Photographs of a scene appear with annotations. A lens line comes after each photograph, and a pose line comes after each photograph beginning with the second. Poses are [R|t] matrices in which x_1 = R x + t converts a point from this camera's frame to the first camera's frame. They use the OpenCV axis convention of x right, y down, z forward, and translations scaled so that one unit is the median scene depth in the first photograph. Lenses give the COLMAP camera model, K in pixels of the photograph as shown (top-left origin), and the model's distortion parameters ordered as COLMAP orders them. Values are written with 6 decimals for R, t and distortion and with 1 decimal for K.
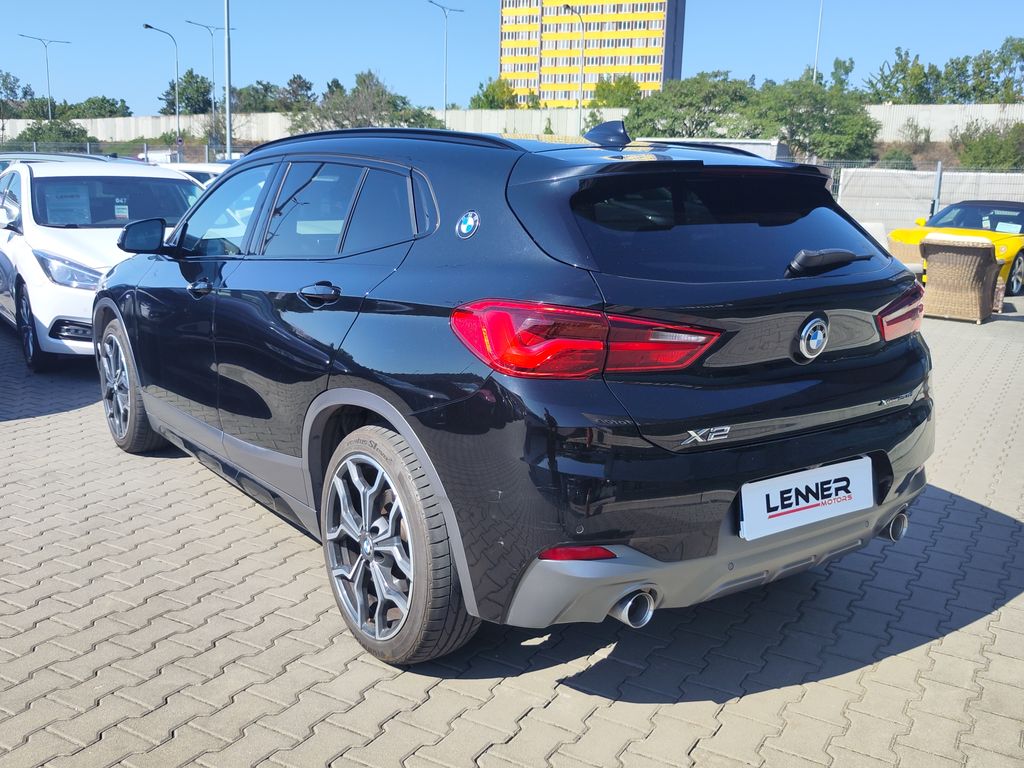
lens RADIAL K [[960.2, 0, 512.0], [0, 960.2, 384.0], [0, 0, 1]] dist [0.011238, -0.006884]
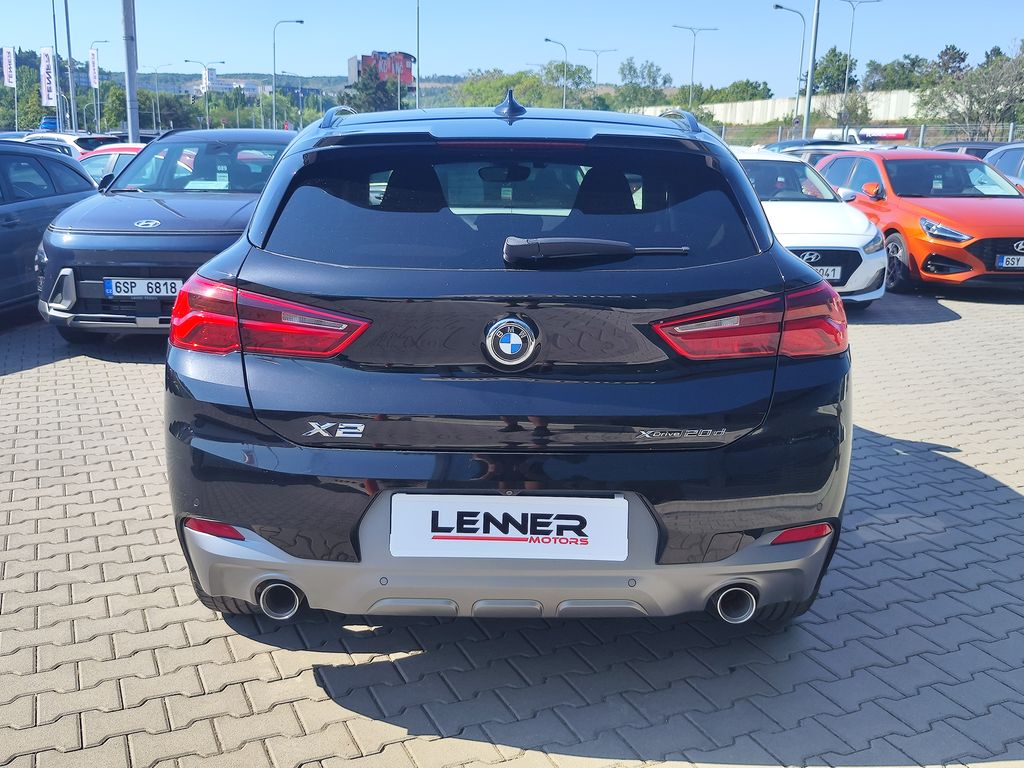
lens RADIAL K [[1011.6, 0, 512.0], [0, 1011.6, 384.0], [0, 0, 1]] dist [-0.005122, -0.030893]
pose [[0.819696, 0.117578, -0.560601, 0.790882], [-0.113847, 0.992622, 0.041724, -0.045182], [0.561370, 0.029622, 0.827034, 0.258461]]
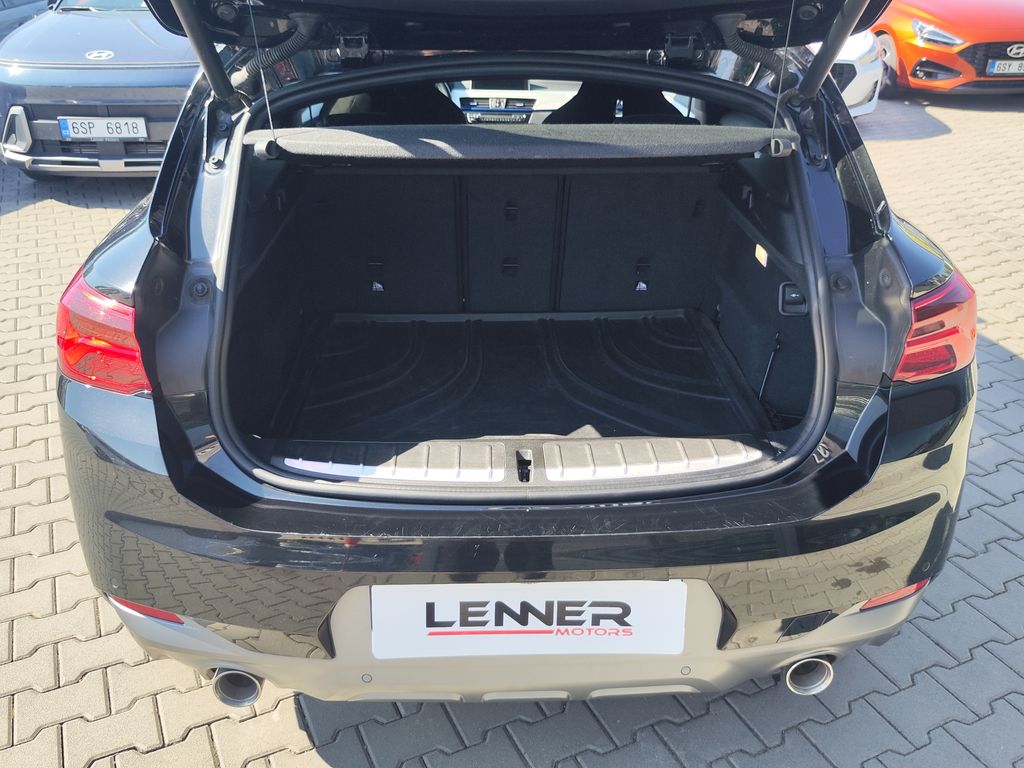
lens RADIAL K [[898.7, 0, 512.0], [0, 898.7, 384.0], [0, 0, 1]] dist [-0.008153, 0.009118]
pose [[0.834234, 0.236375, -0.498178, 0.557642], [-0.101597, 0.953882, 0.282466, -0.198442], [0.541971, -0.185029, 0.819776, 0.527872]]
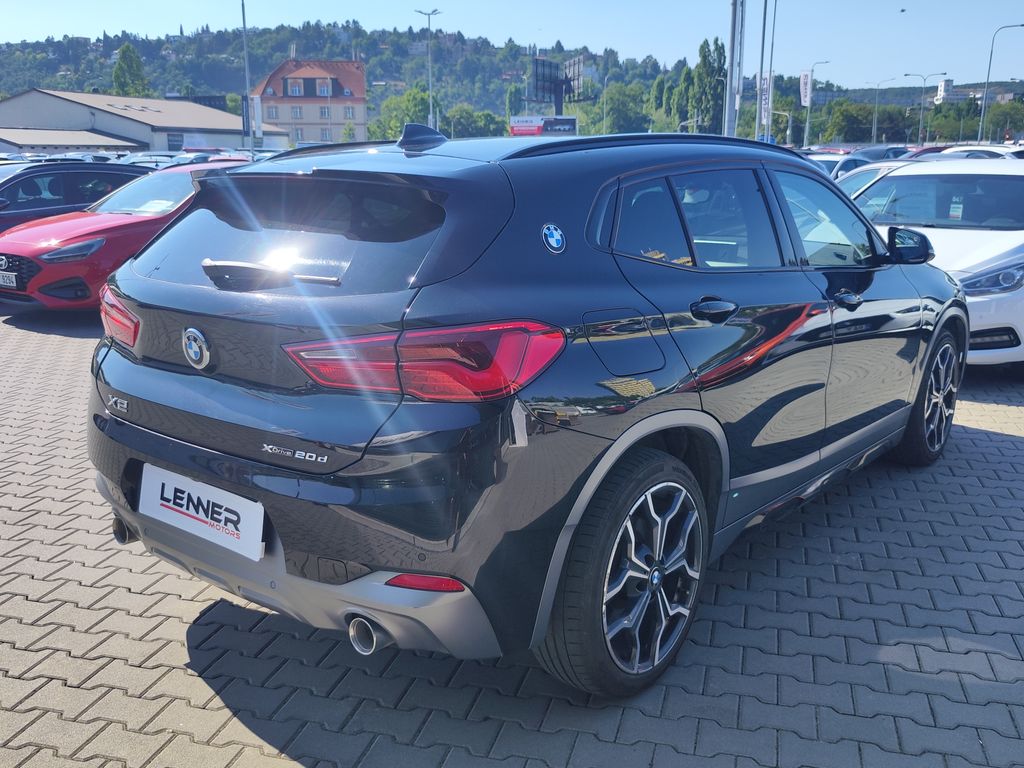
lens RADIAL K [[960.2, 0, 512.0], [0, 960.2, 384.0], [0, 0, 1]] dist [0.011238, -0.006884]
pose [[0.278076, 0.195300, -0.940495, 1.283135], [-0.190455, 0.970884, 0.145298, -0.207328], [0.941489, 0.138718, 0.307175, 0.974434]]
